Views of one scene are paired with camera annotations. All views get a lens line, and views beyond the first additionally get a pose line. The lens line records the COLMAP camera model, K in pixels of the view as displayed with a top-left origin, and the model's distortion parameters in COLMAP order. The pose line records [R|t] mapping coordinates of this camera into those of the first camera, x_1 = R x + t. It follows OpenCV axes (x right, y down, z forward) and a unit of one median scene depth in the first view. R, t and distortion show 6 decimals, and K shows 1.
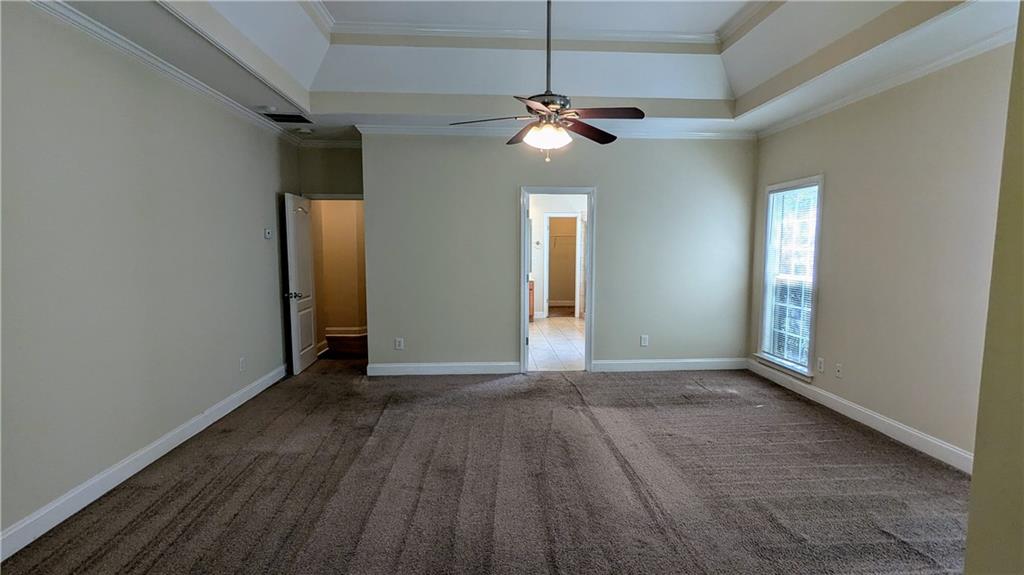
lens RADIAL K [[482.7, 0, 515.5], [0, 482.7, 291.3], [0, 0, 1]] dist [-0.000210, -0.000886]
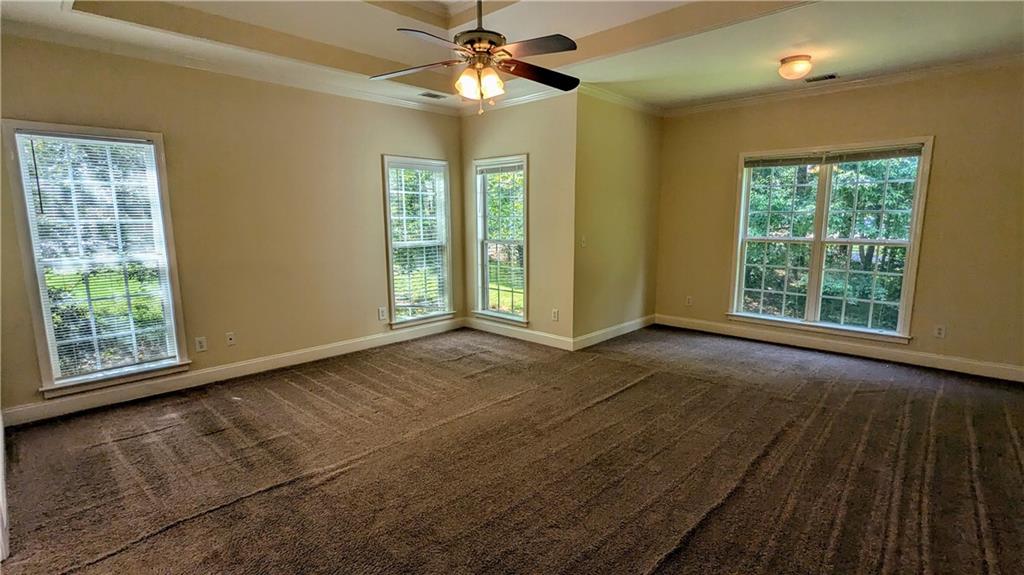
lens RADIAL K [[482.7, 0, 515.5], [0, 482.7, 291.3], [0, 0, 1]] dist [-0.000210, -0.000886]
pose [[-0.676580, -0.104271, 0.728950, -0.442476], [0.081443, 0.973254, 0.214810, -0.096095], [-0.731852, 0.204704, -0.649992, 1.136036]]
